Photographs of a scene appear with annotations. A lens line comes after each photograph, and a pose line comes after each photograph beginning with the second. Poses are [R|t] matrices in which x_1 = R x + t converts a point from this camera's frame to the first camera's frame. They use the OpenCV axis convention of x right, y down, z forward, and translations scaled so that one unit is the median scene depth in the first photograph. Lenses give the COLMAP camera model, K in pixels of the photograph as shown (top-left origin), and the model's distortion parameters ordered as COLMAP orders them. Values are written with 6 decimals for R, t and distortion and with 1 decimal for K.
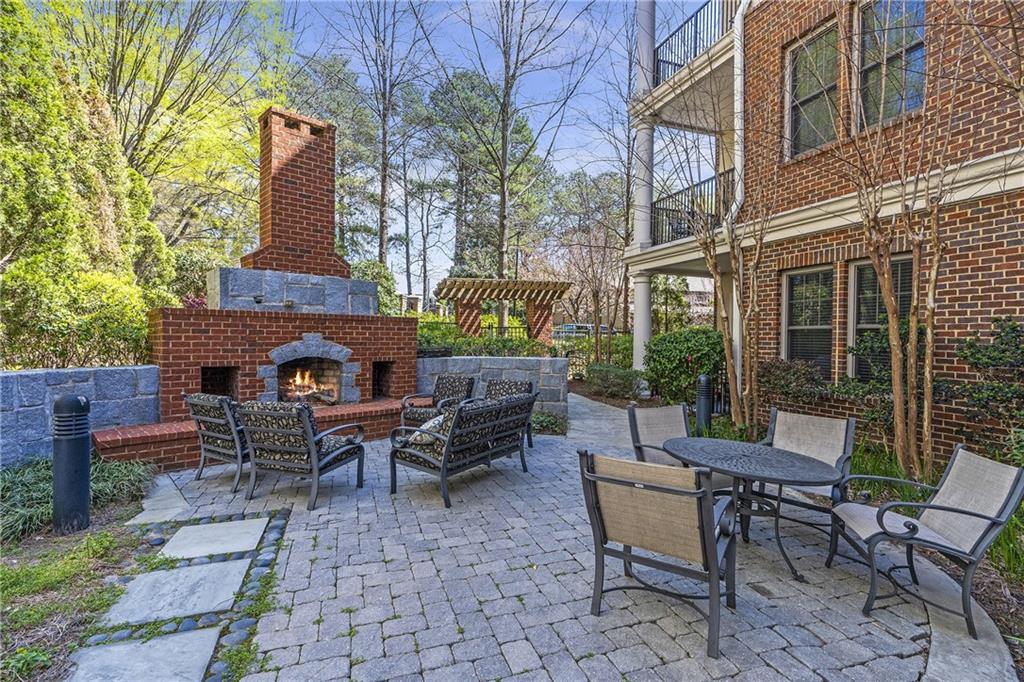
lens RADIAL K [[505.1, 0, 515.4], [0, 505.1, 341.3], [0, 0, 1]] dist [-0.009353, 0.000920]
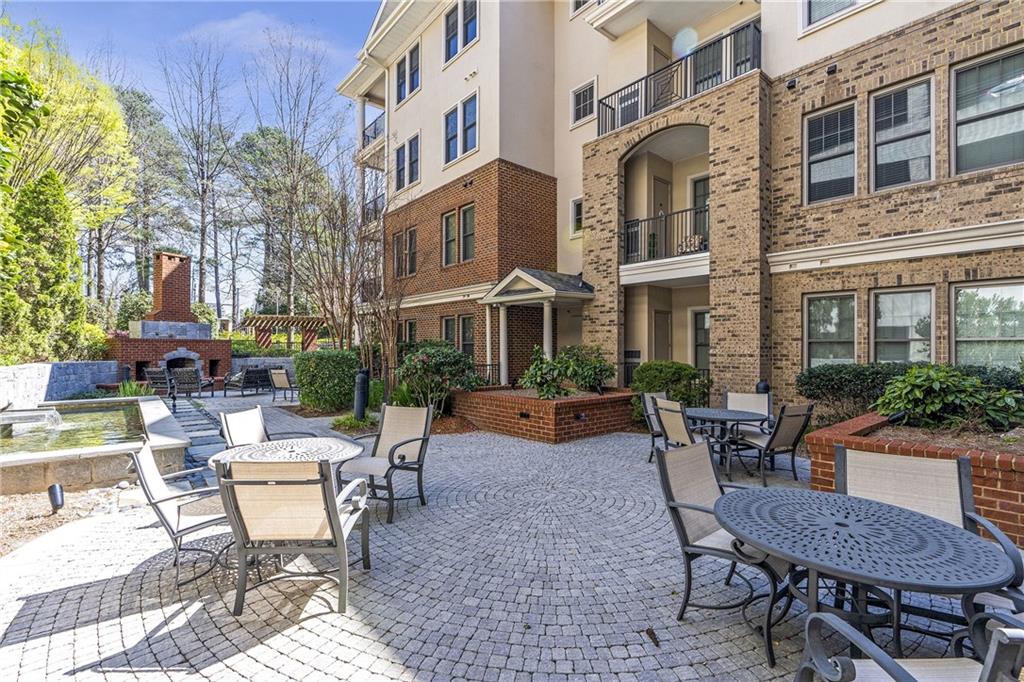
lens RADIAL K [[469.8, 0, 503.5], [0, 469.8, 343.6], [0, 0, 1]] dist [0.008581, 0.000481]
pose [[0.941512, 0.001006, 0.336977, 0.257892], [0.003971, 0.999893, -0.014082, 0.002426], [-0.336955, 0.014596, 0.941408, -1.499515]]
